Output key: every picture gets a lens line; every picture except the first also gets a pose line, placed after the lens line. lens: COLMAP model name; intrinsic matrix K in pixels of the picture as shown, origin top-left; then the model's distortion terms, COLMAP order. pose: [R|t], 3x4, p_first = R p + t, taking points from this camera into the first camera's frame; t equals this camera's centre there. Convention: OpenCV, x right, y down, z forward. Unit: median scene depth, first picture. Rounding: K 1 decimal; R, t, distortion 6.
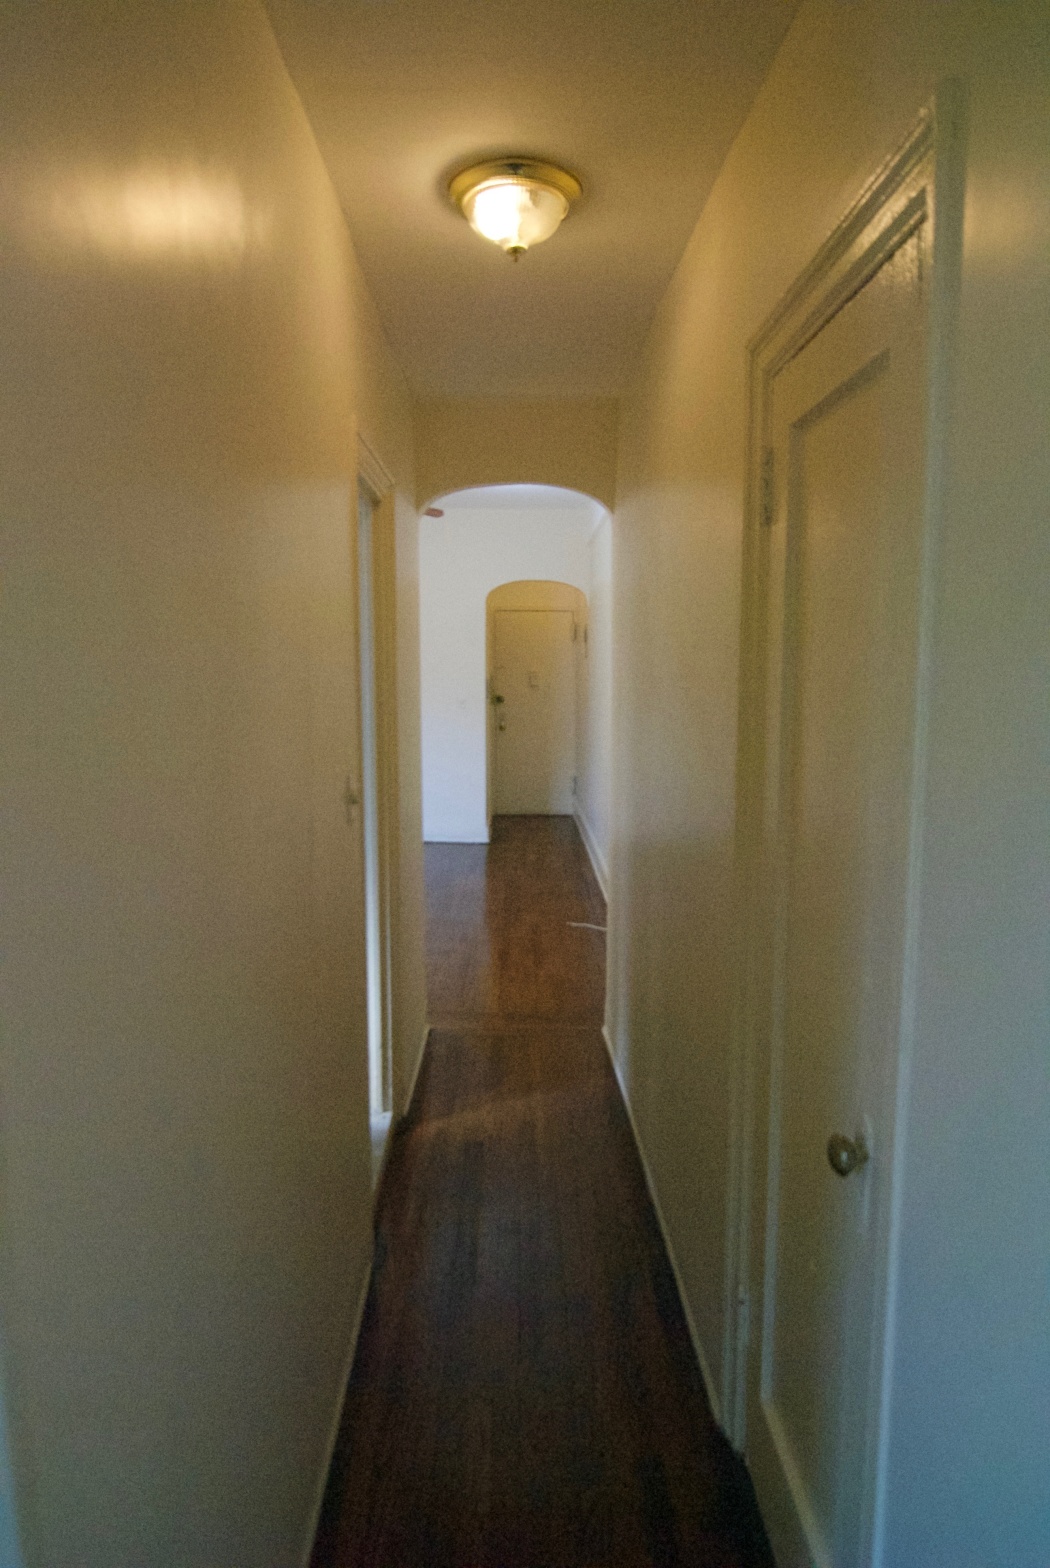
lens RADIAL K [[931.4, 0, 525.2], [0, 931.4, 784.7], [0, 0, 1]] dist [0.003266, -0.000941]
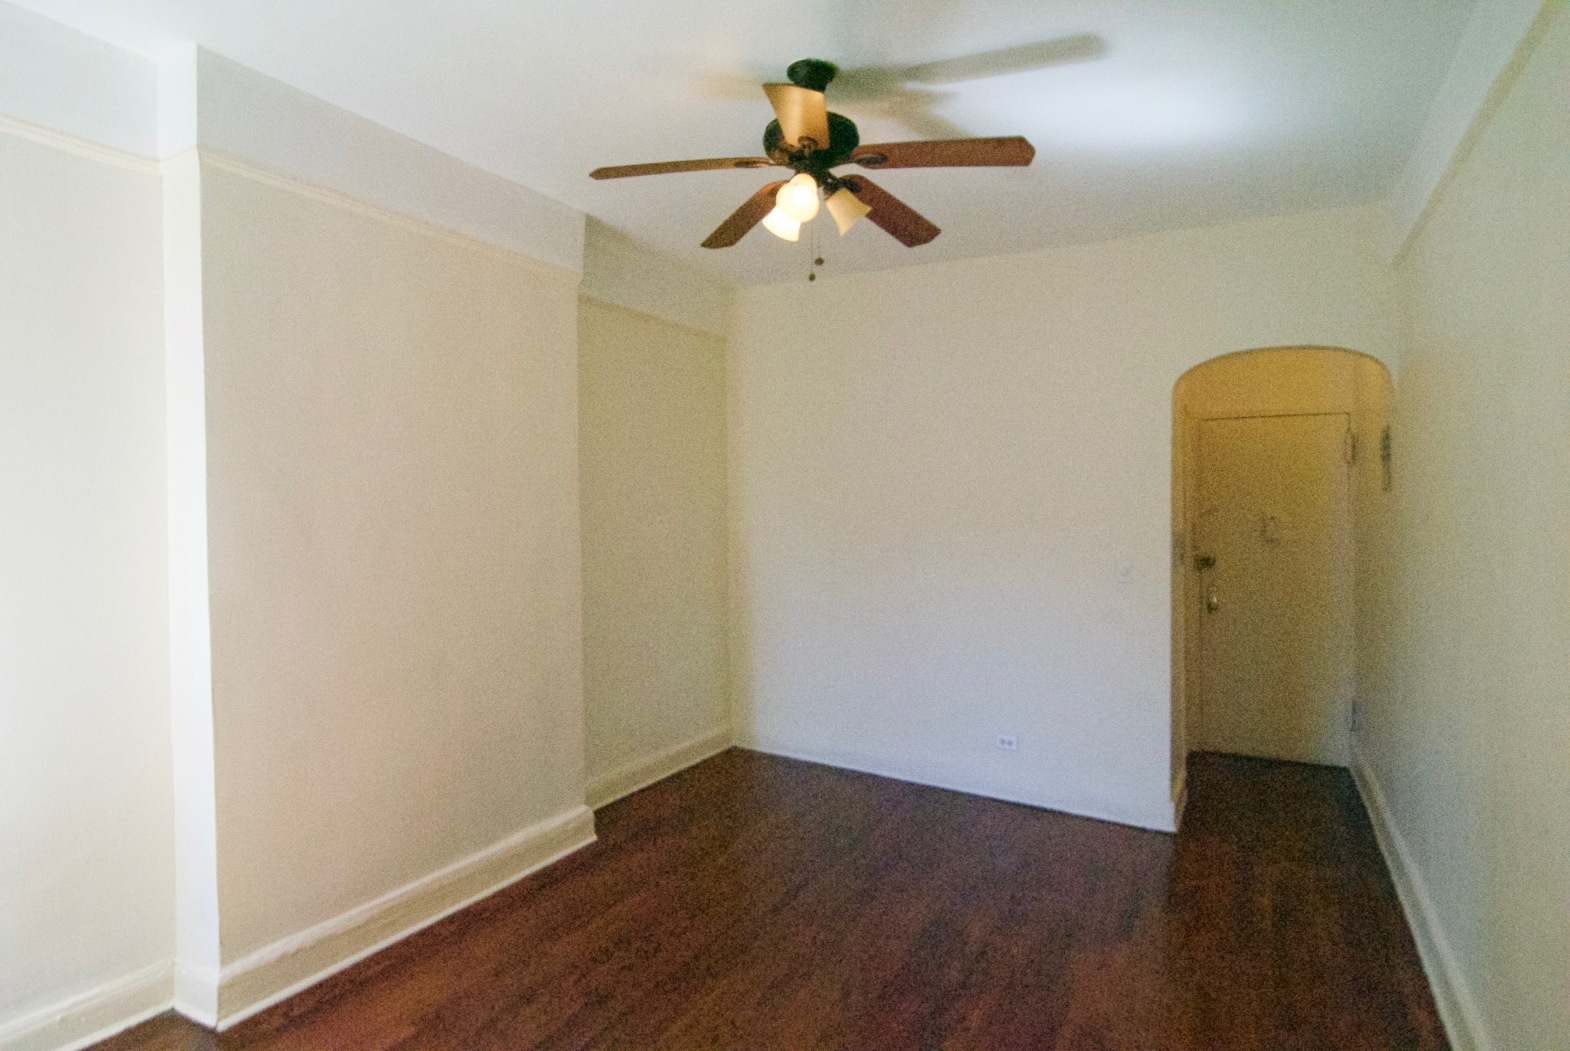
lens RADIAL K [[898.7, 0, 780.3], [0, 898.7, 520.1], [0, 0, 1]] dist [-0.000754, -0.002118]
pose [[0.880168, 0.004170, -0.474644, 0.004903], [-0.054119, 0.994322, -0.091620, -0.050268], [0.471567, 0.106328, 0.875397, 0.362442]]
